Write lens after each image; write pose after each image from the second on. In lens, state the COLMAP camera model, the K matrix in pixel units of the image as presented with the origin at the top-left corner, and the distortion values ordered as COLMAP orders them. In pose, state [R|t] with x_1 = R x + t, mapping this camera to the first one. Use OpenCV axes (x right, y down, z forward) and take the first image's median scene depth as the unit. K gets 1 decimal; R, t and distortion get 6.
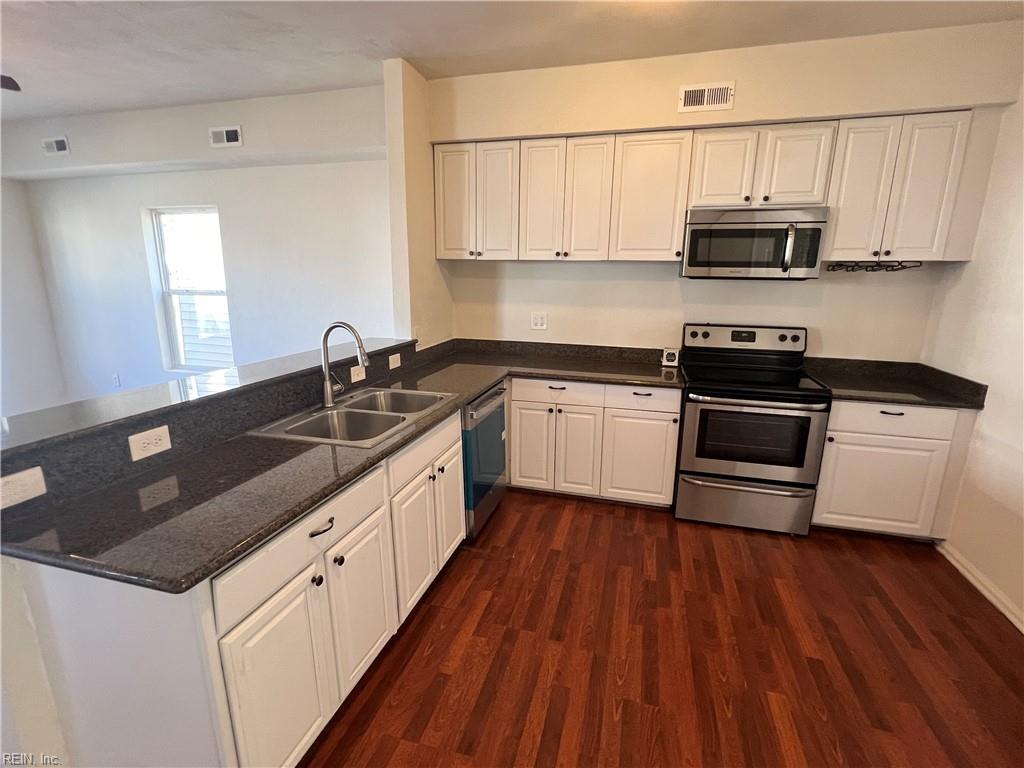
lens RADIAL K [[480.3, 0, 515.1], [0, 480.3, 384.5], [0, 0, 1]] dist [-0.006844, 0.001554]
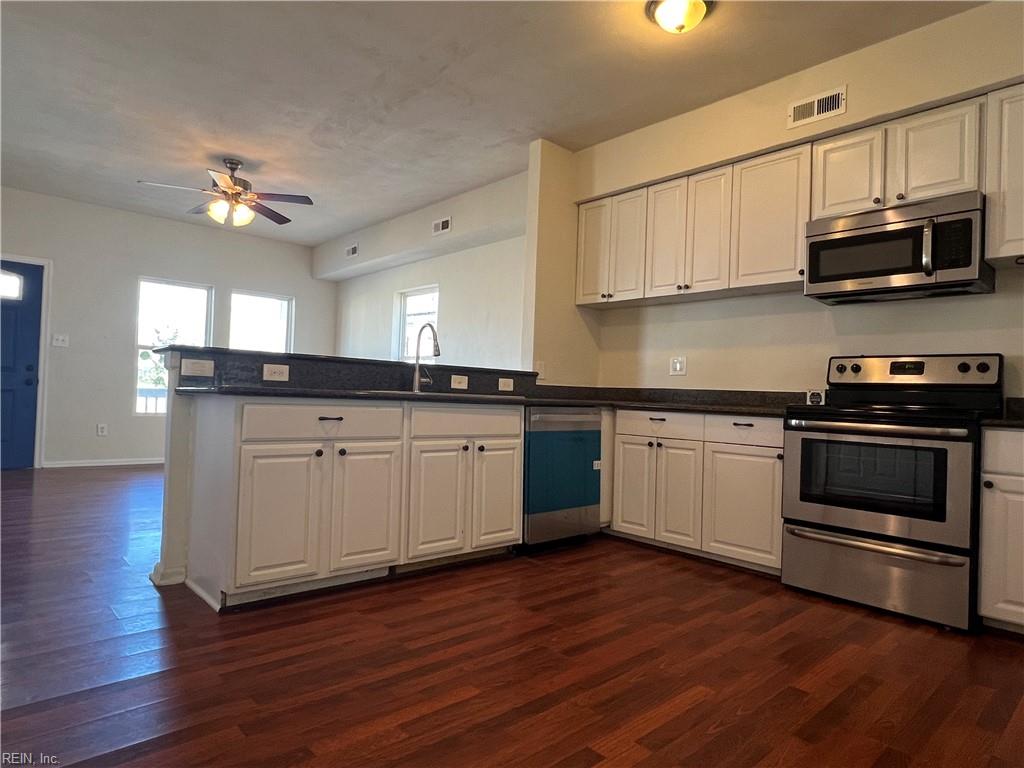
lens RADIAL K [[591.4, 0, 517.6], [0, 591.4, 387.5], [0, 0, 1]] dist [-0.013058, 0.002557]
pose [[0.853102, 0.012379, -0.521597, 0.464451], [-0.141936, 0.967521, -0.209183, 0.231168], [0.502067, 0.252488, 0.827151, -0.097017]]
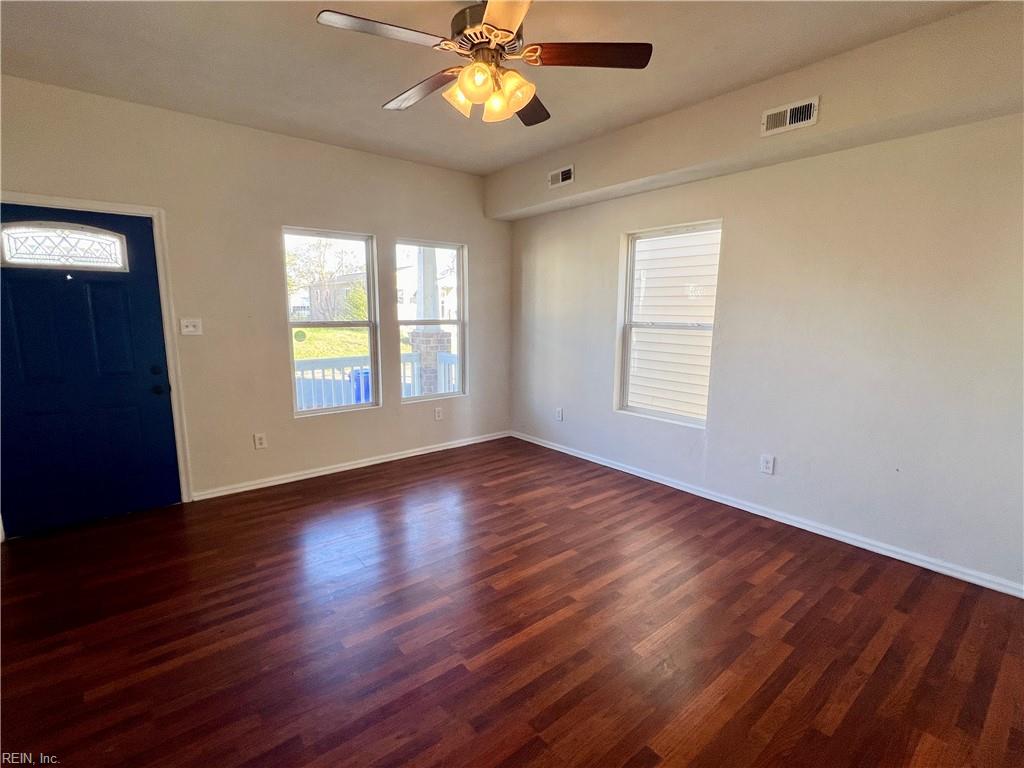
lens RADIAL K [[480.3, 0, 511.5], [0, 480.3, 386.2], [0, 0, 1]] dist [-0.006844, 0.001554]
pose [[0.817736, 0.082892, -0.569593, -0.605411], [-0.123707, 0.991761, -0.033270, -0.034834], [0.562142, 0.097669, 0.821253, 0.233910]]
